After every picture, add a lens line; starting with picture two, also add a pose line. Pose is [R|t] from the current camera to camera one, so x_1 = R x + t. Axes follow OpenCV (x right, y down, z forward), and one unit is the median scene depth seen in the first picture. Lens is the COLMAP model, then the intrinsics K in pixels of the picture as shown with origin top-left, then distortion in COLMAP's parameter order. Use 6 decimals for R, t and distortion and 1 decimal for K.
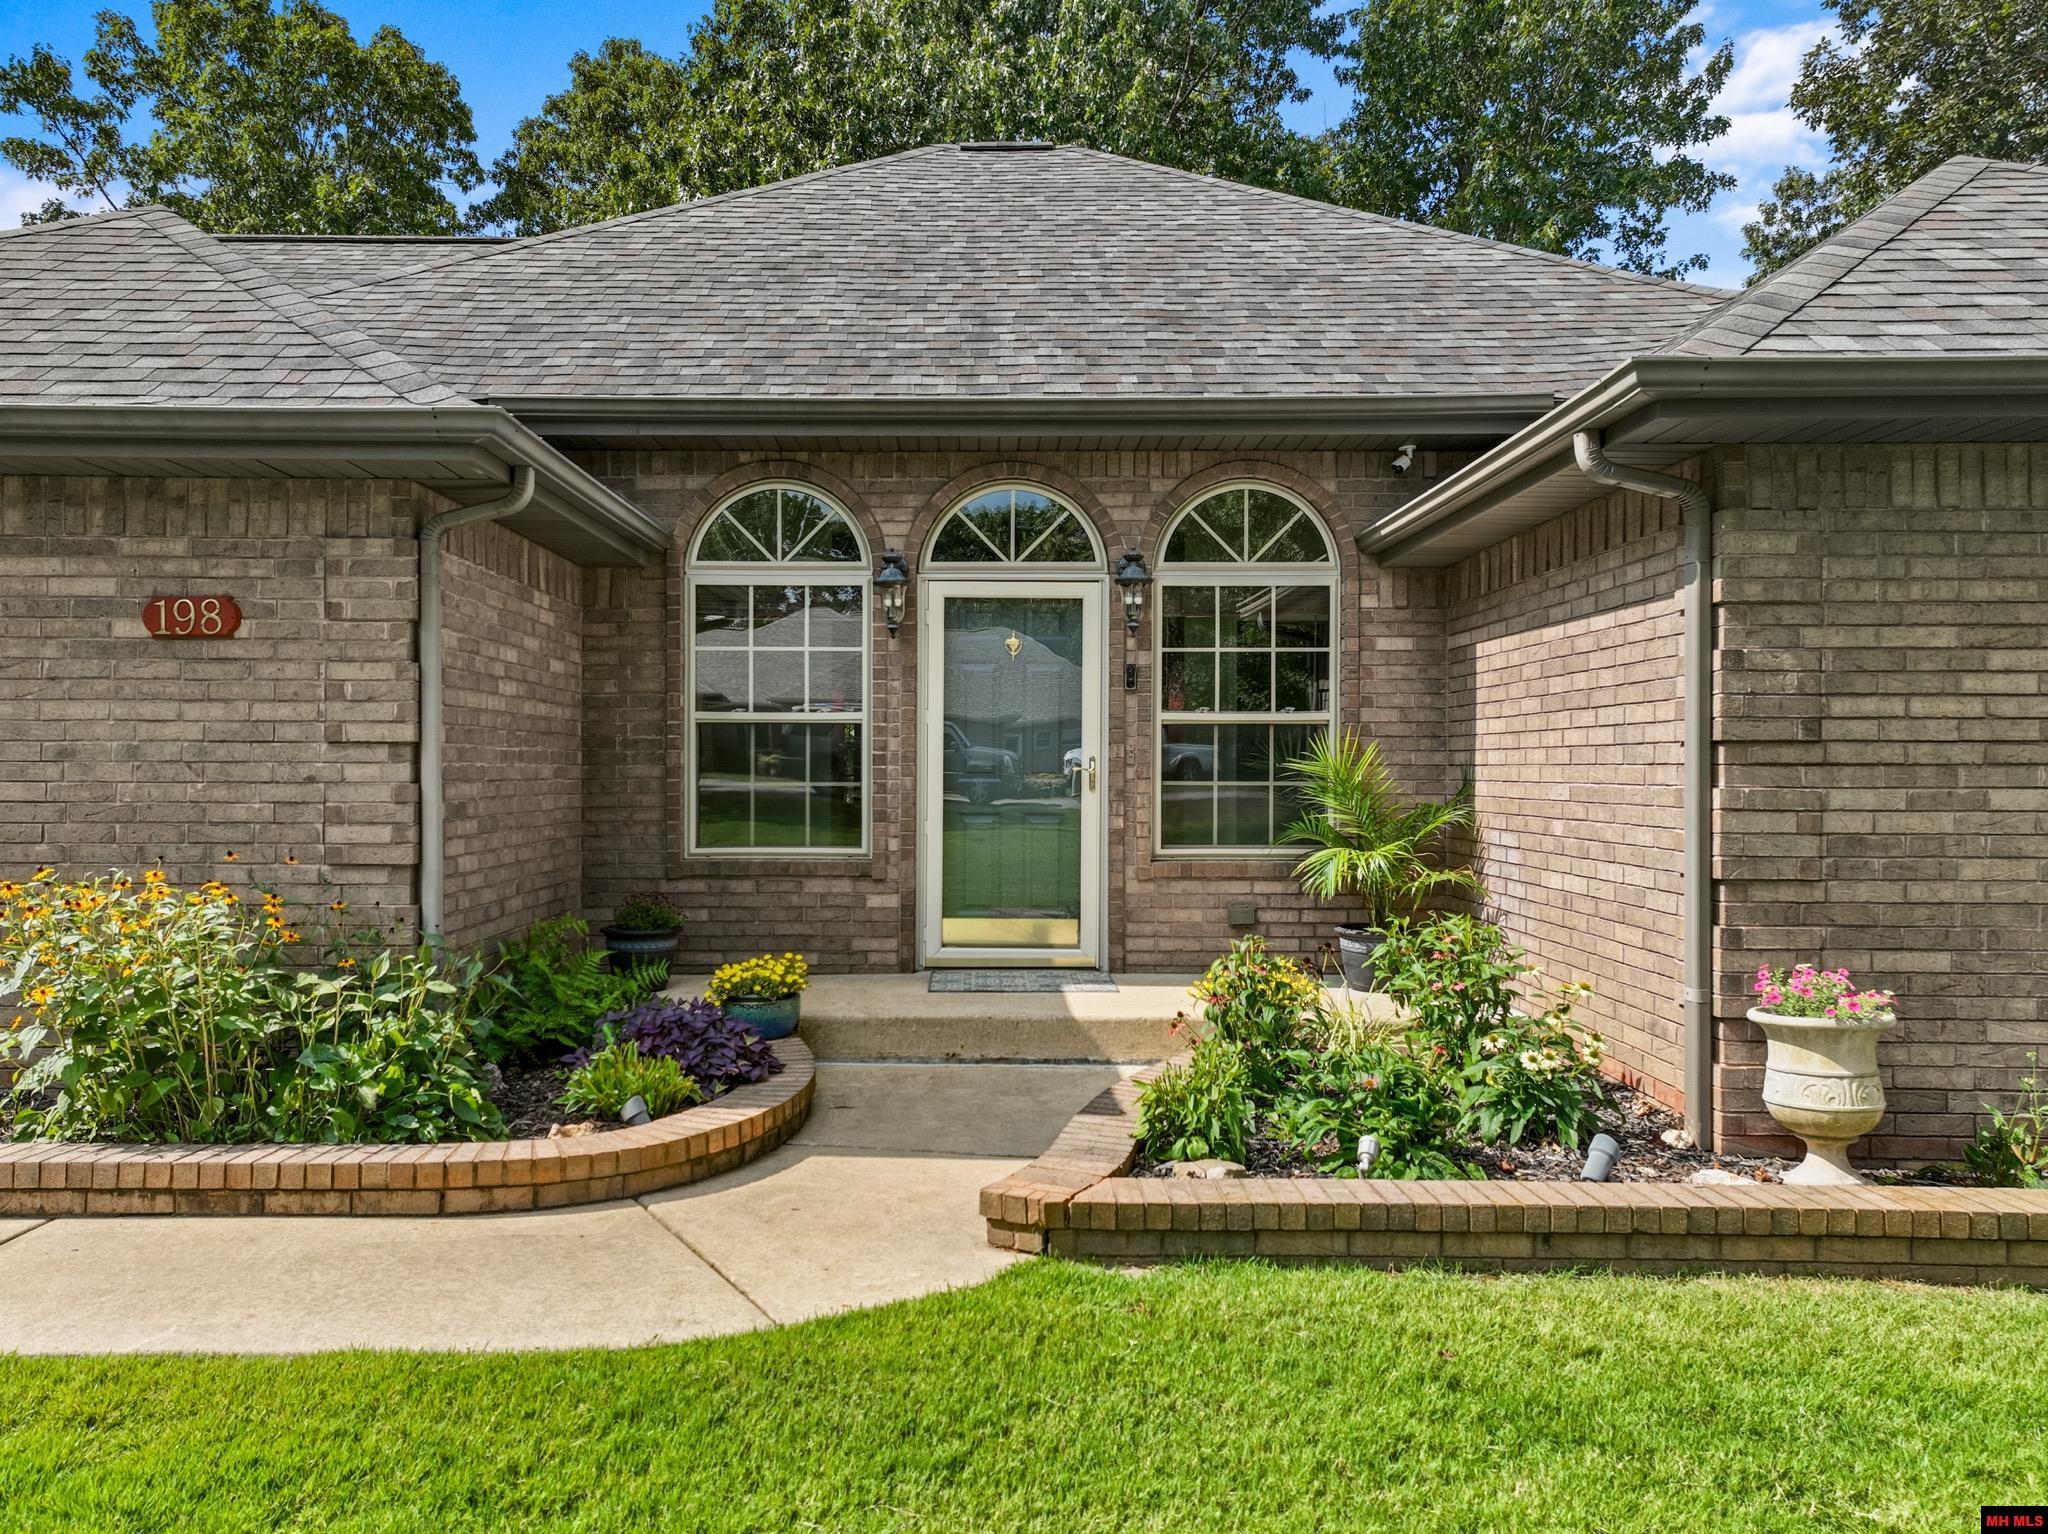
lens RADIAL K [[1419.4, 0, 1024.0], [0, 1419.4, 767.0], [0, 0, 1]] dist [0.006544, 0.002204]
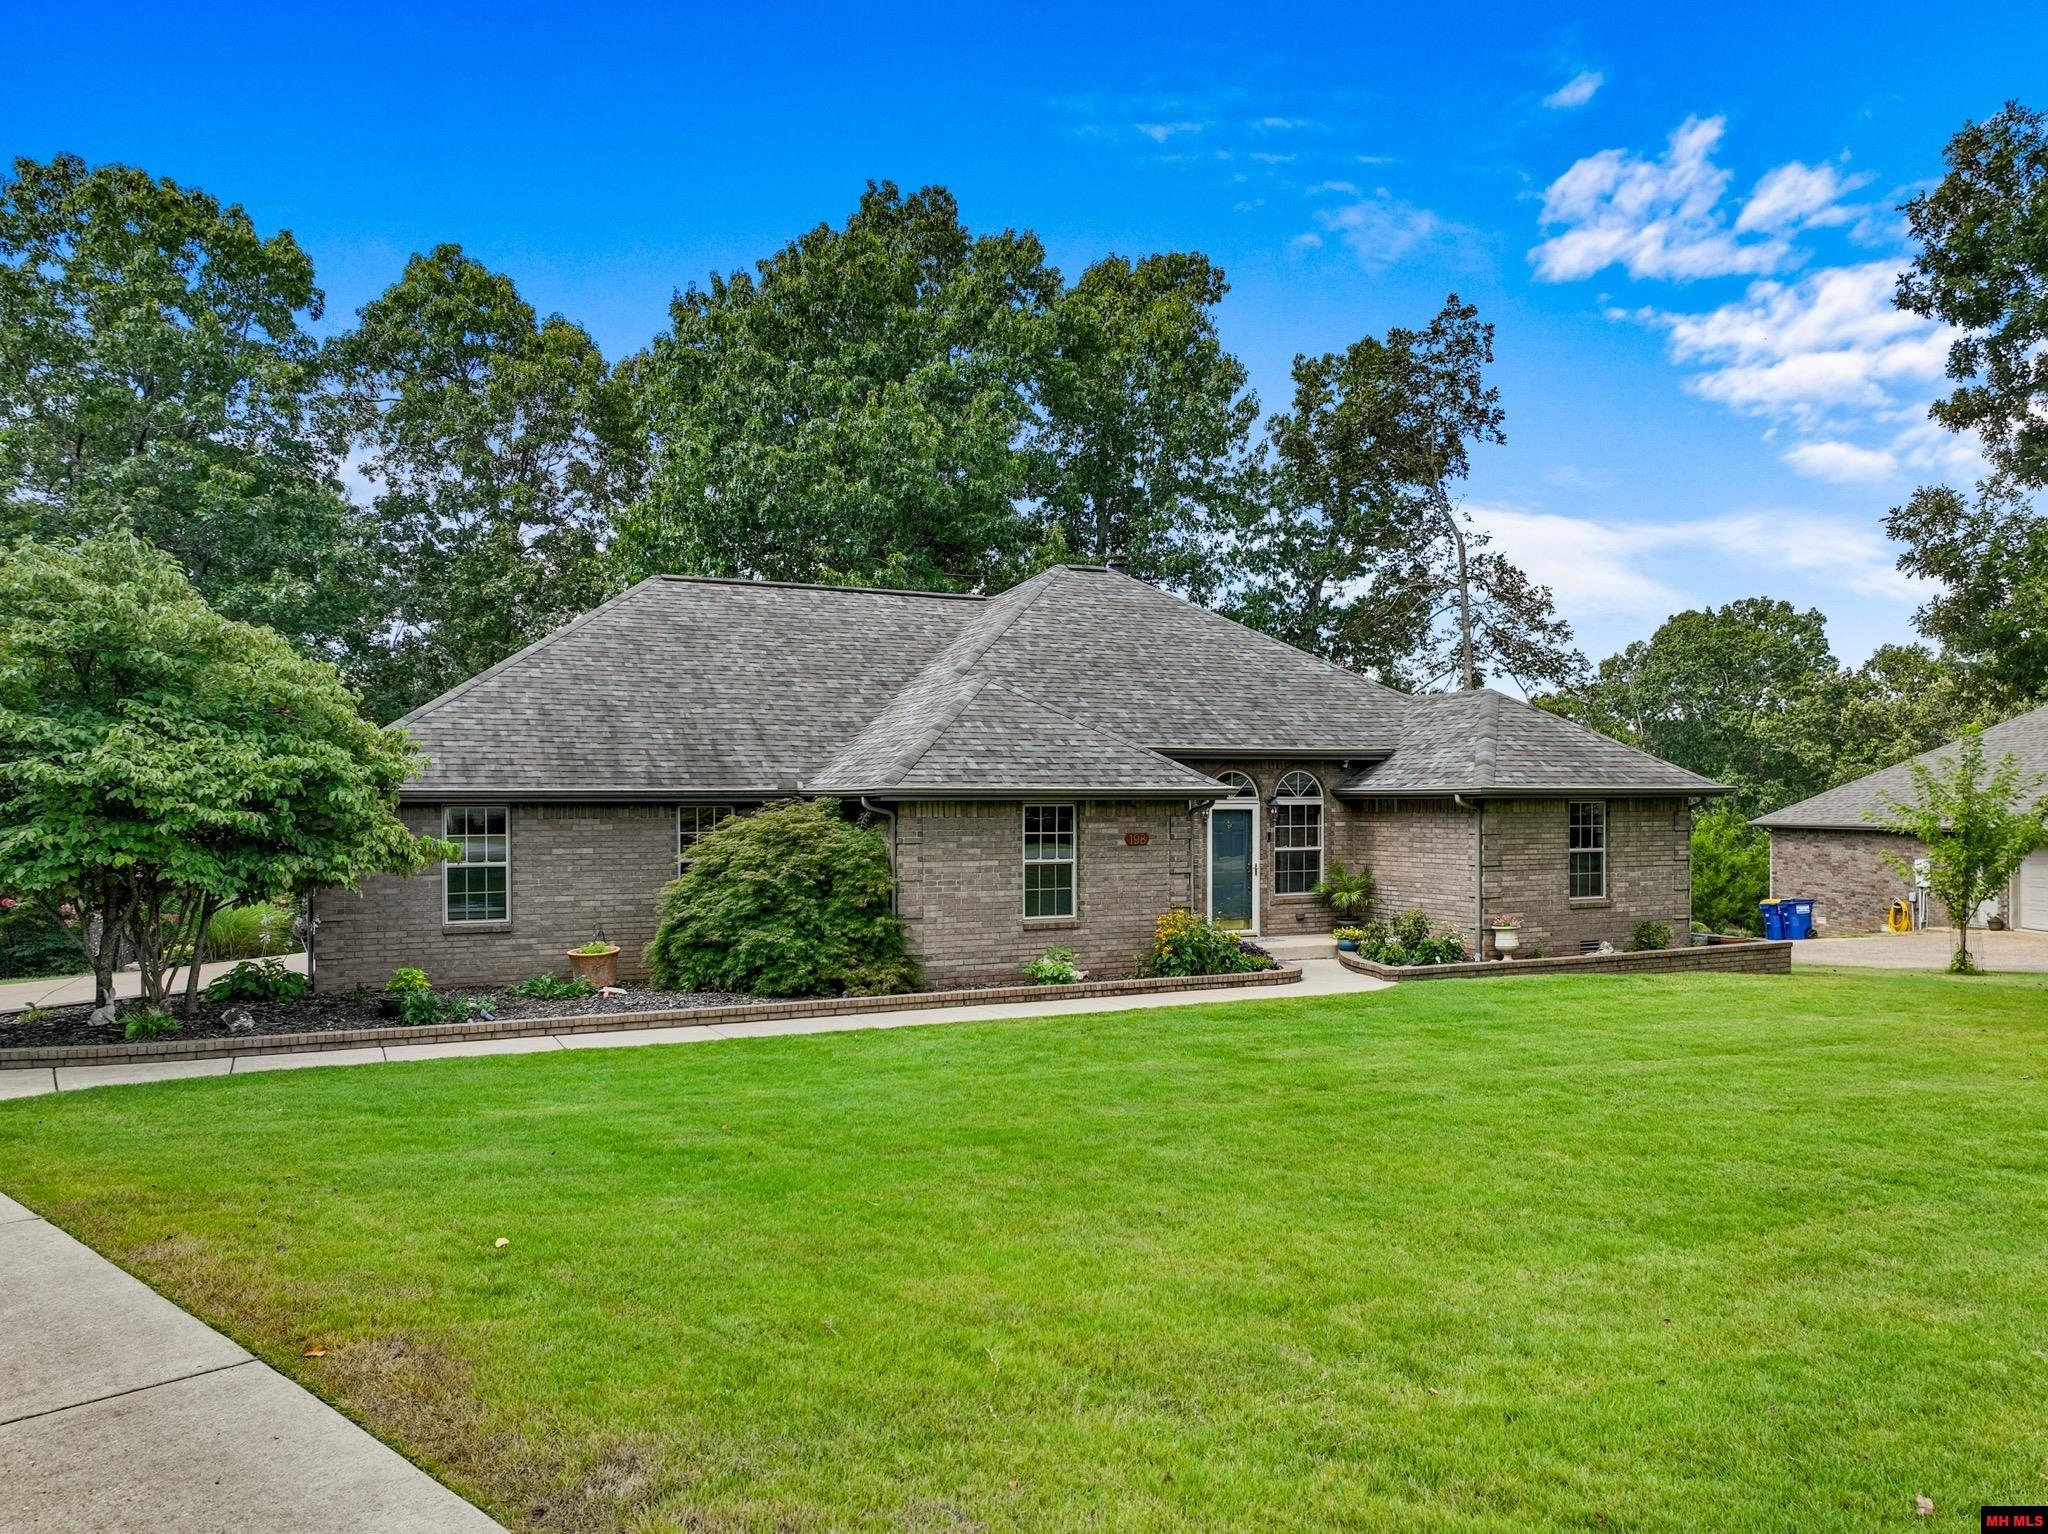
lens RADIAL K [[1419.4, 0, 1024.0], [0, 1419.4, 767.0], [0, 0, 1]] dist [0.006544, 0.002204]
pose [[0.899156, 0.004286, 0.437607, -2.390174], [0.004345, 0.999815, -0.018720, -0.220607], [-0.437607, 0.018734, 0.898971, -2.061378]]
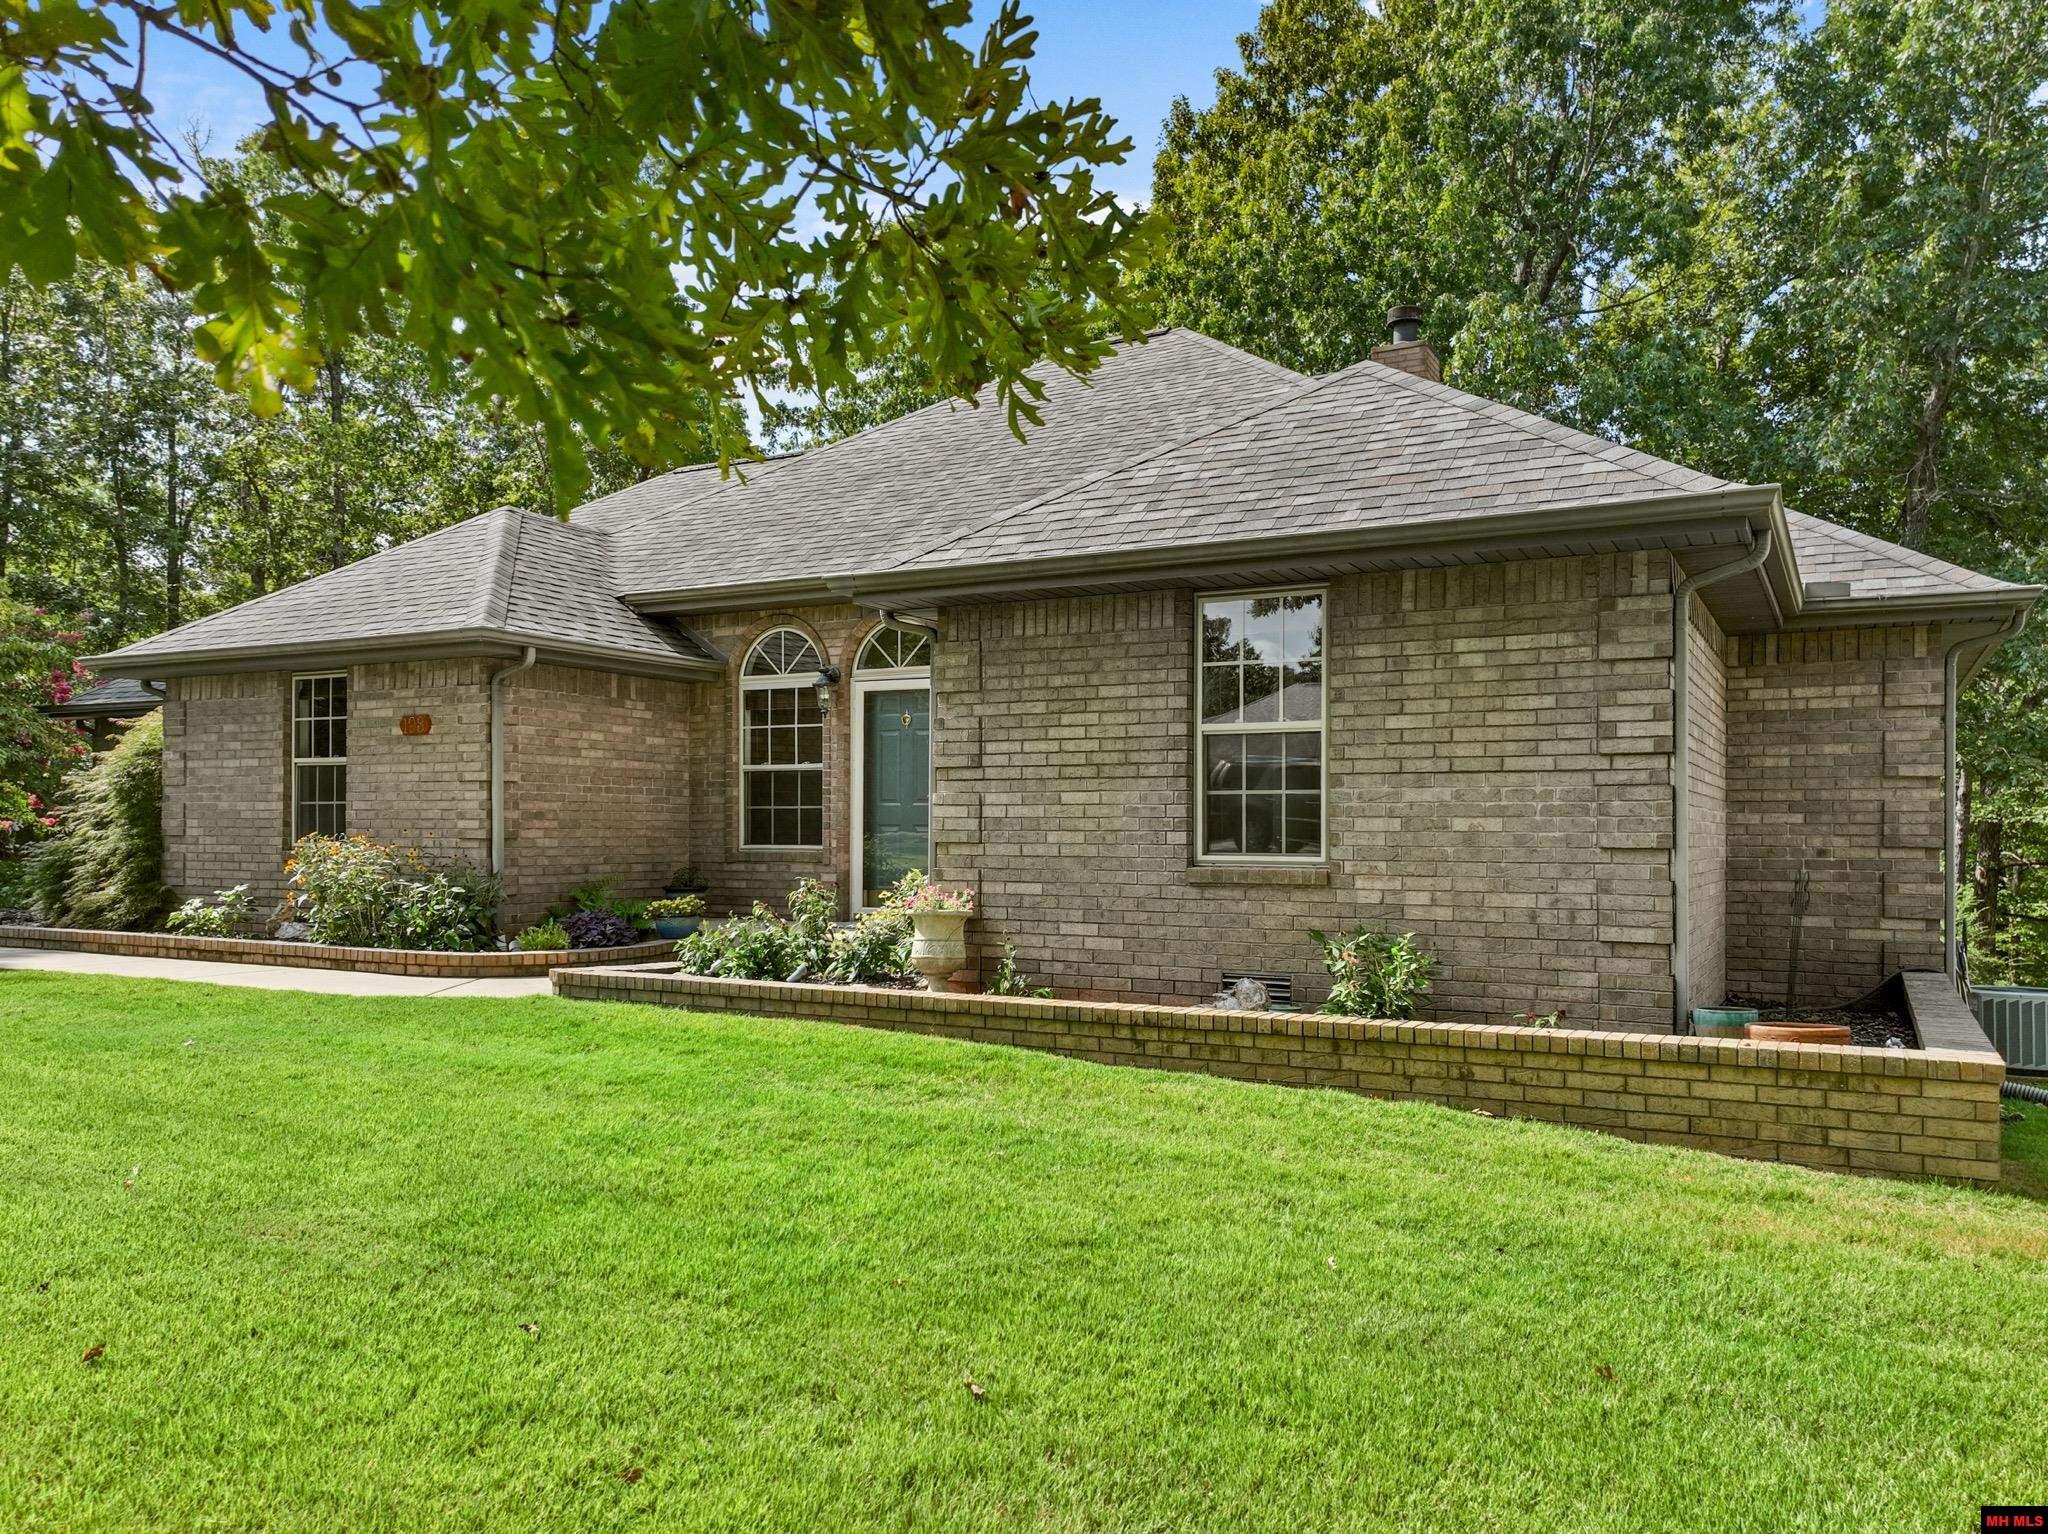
lens RADIAL K [[1462.9, 0, 1132.7], [0, 1462.9, 813.8], [0, 0, 1]] dist [0.006371, 0.000755]
pose [[0.899409, -0.005030, -0.437078, 1.384712], [0.000815, 0.999951, -0.009829, 0.054039], [0.437106, 0.008484, 0.899370, -0.537138]]
